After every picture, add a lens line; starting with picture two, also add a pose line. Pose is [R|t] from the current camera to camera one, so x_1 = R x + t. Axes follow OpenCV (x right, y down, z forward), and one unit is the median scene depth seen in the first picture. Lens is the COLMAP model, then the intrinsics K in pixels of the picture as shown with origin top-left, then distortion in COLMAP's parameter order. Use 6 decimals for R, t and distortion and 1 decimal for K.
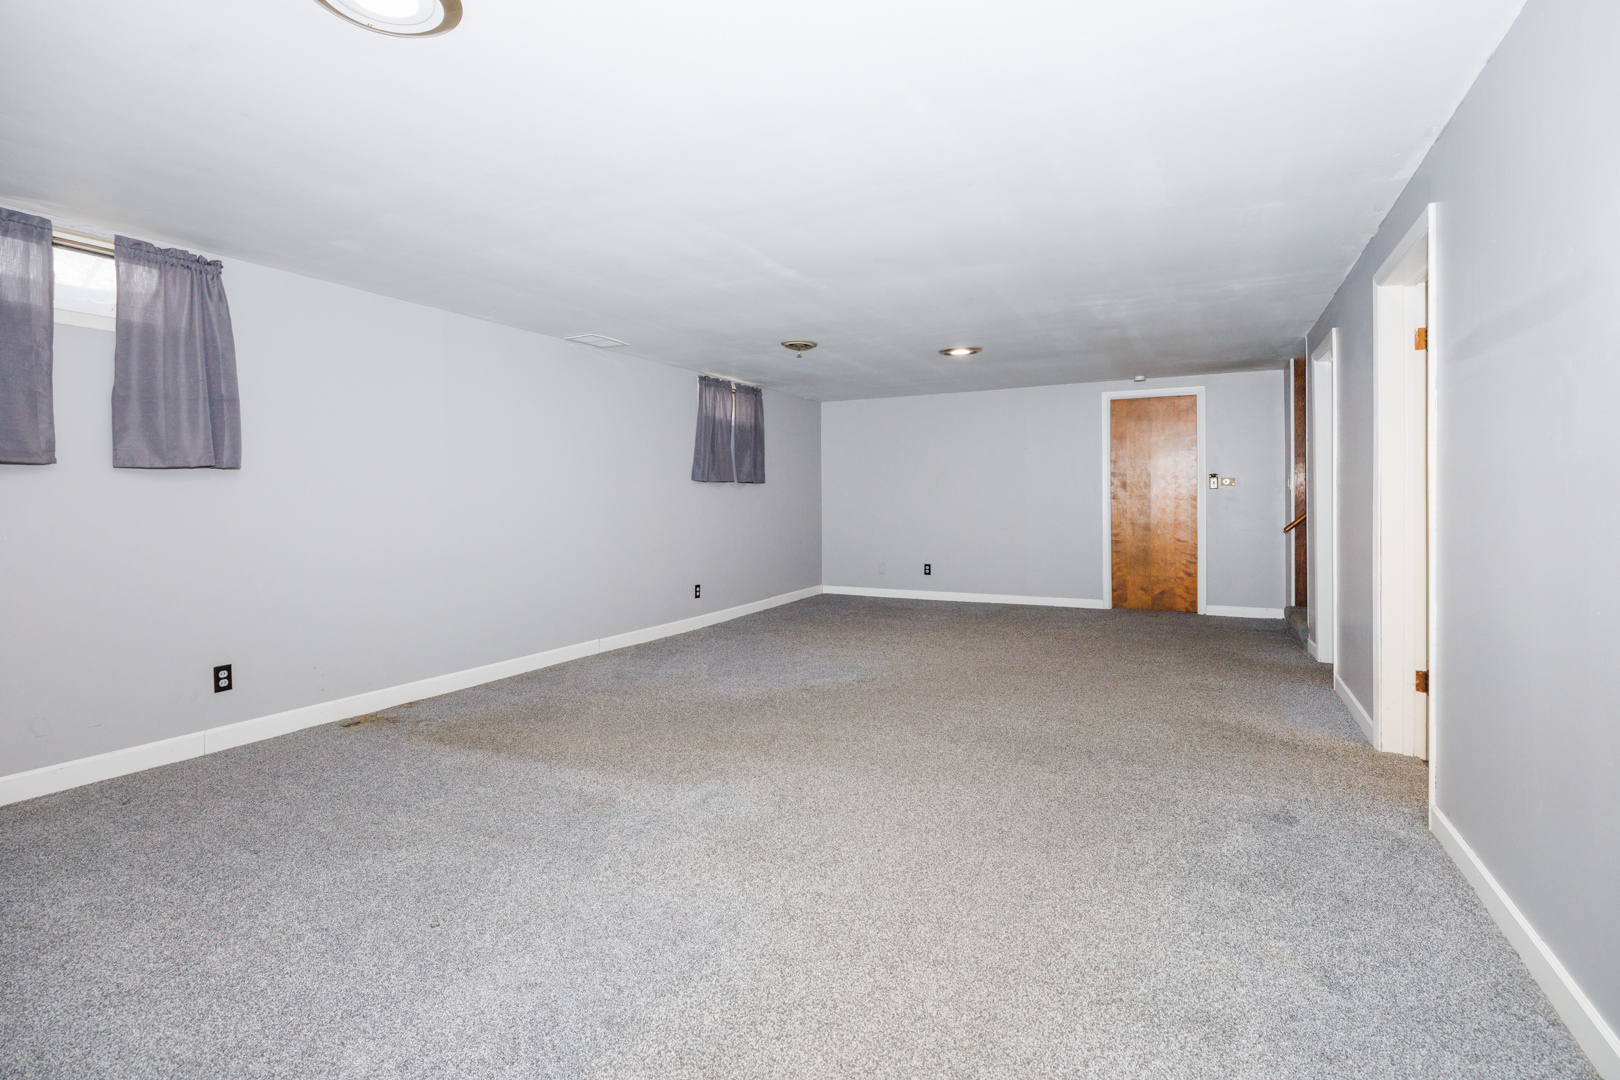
lens RADIAL K [[759.0, 0, 826.2], [0, 759.0, 505.2], [0, 0, 1]] dist [-0.017350, 0.001573]
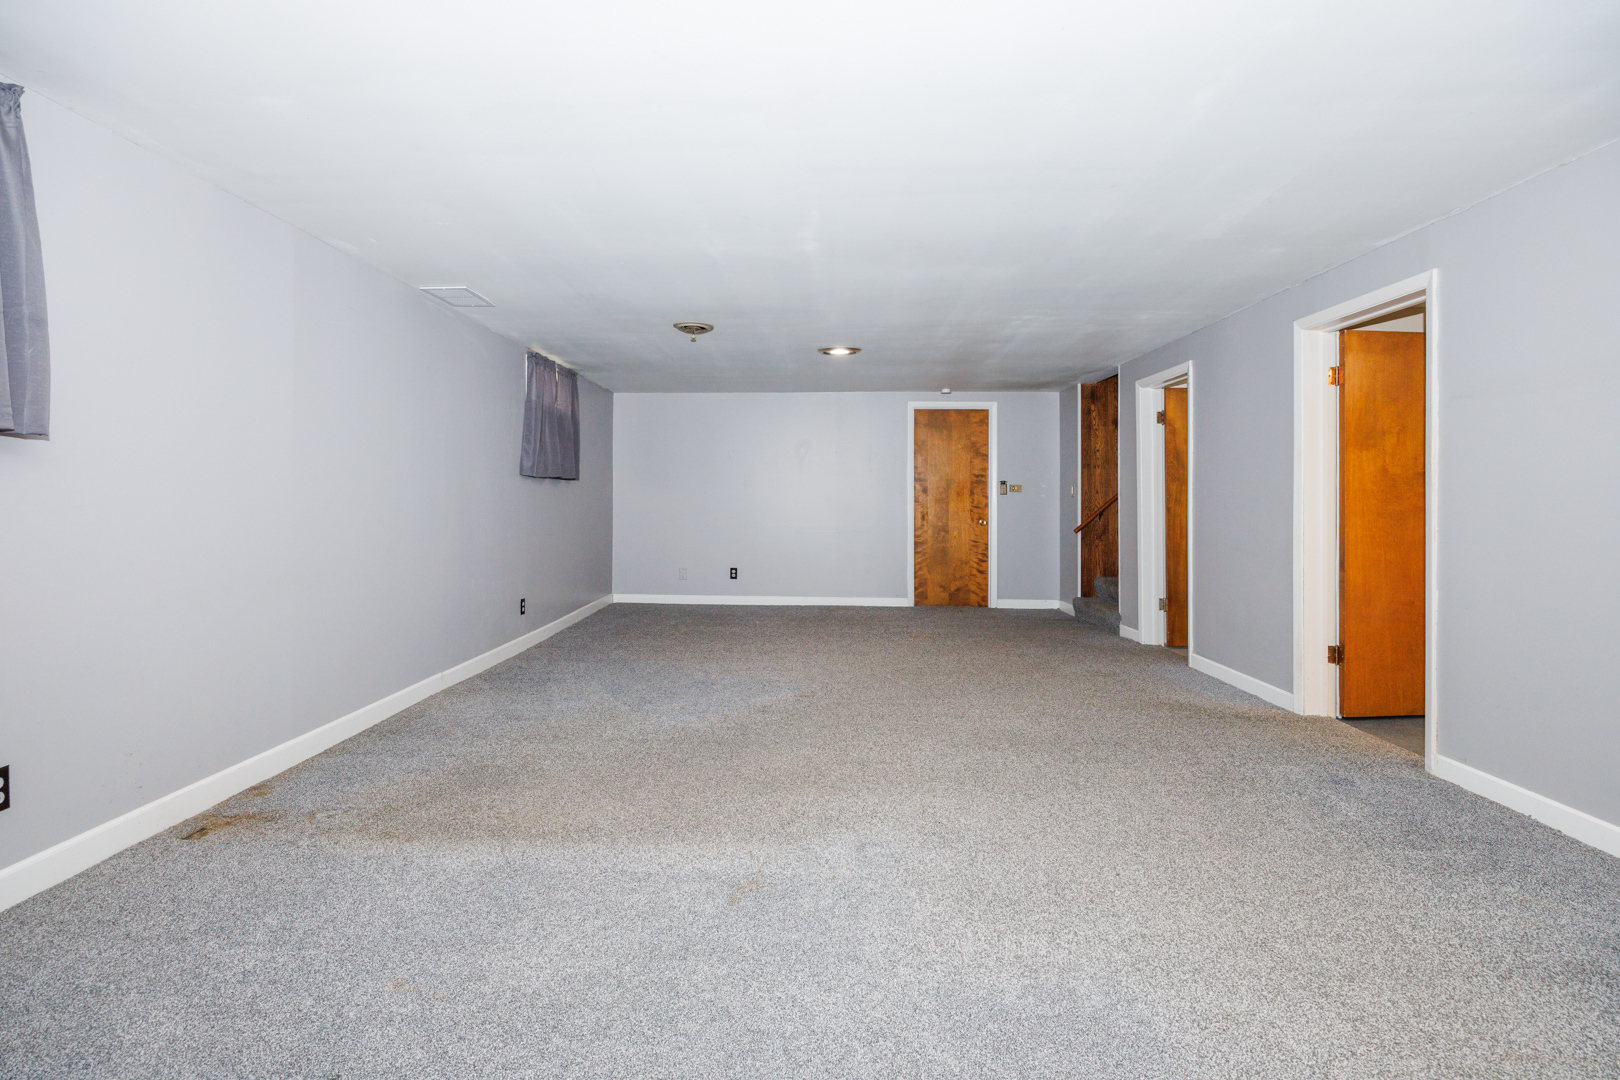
lens RADIAL K [[759.0, 0, 808.5], [0, 759.0, 503.9], [0, 0, 1]] dist [-0.017350, 0.001573]
pose [[0.913707, 0.010496, 0.406238, -0.208449], [-0.008757, 0.999943, -0.006140, 0.001491], [-0.406280, 0.002052, 0.913747, 0.093786]]
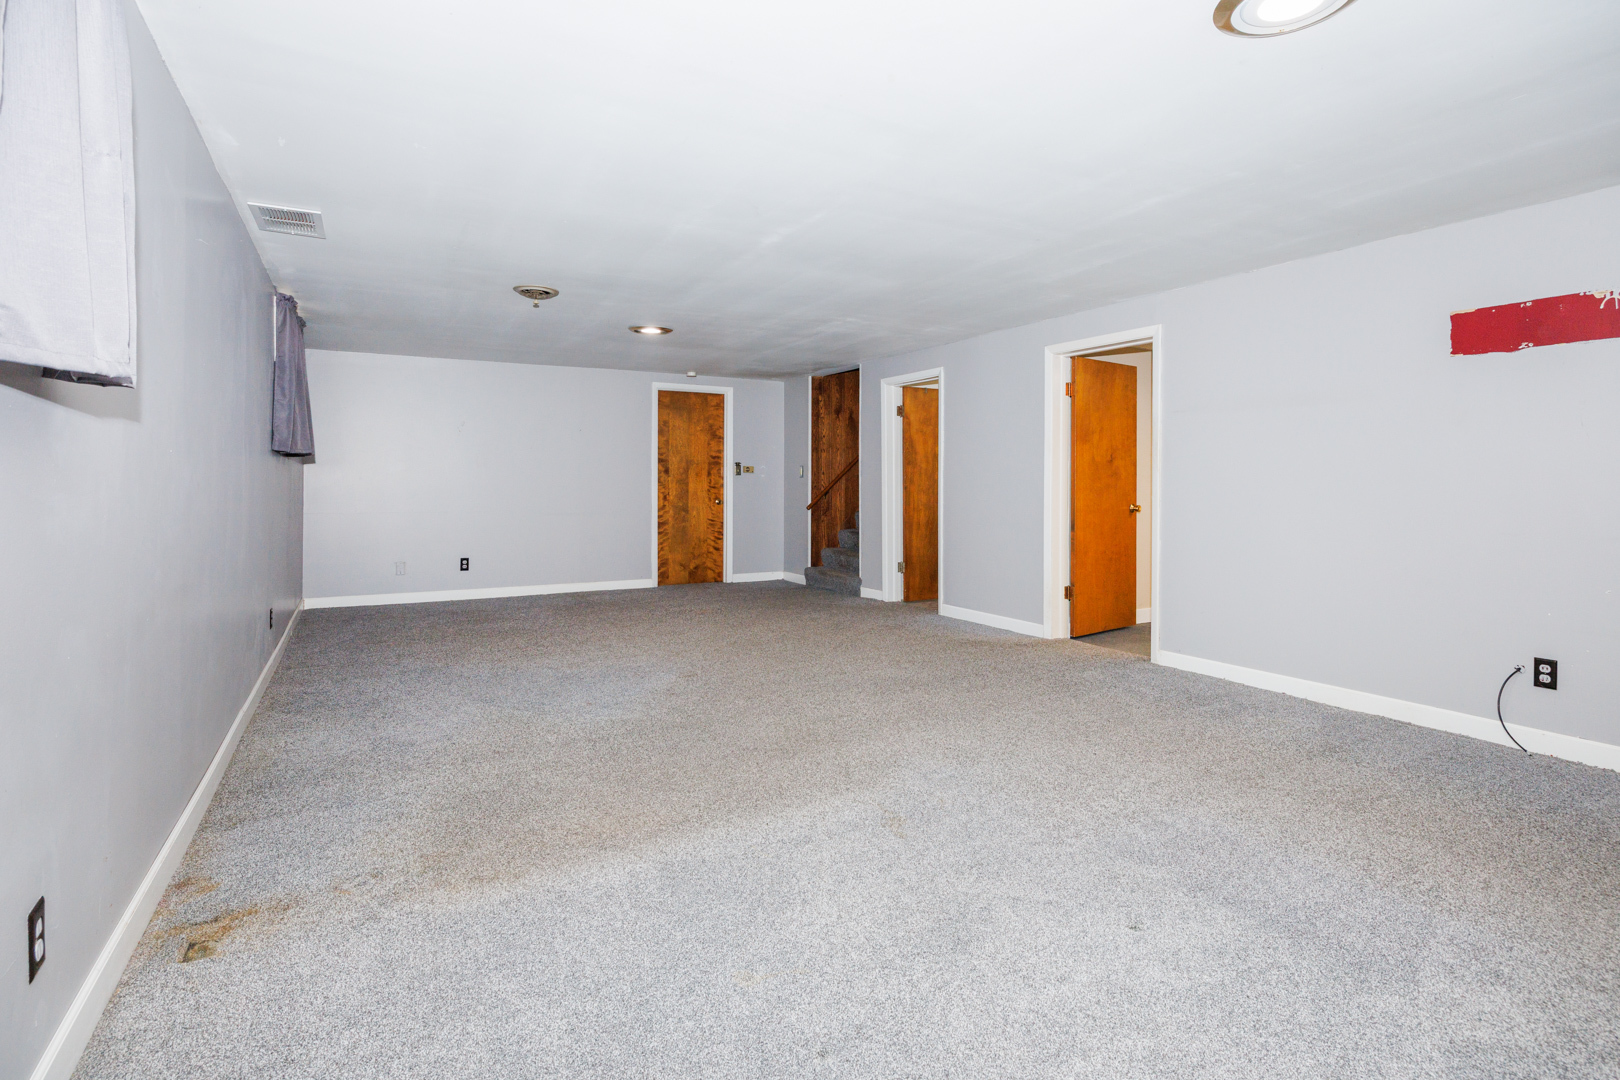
lens RADIAL K [[759.0, 0, 840.1], [0, 759.0, 494.4], [0, 0, 1]] dist [-0.017350, 0.001573]
pose [[0.563477, -0.004814, 0.826118, -0.390955], [0.000582, 0.999985, 0.005430, 0.002068], [-0.826132, -0.002579, 0.563471, 0.200748]]
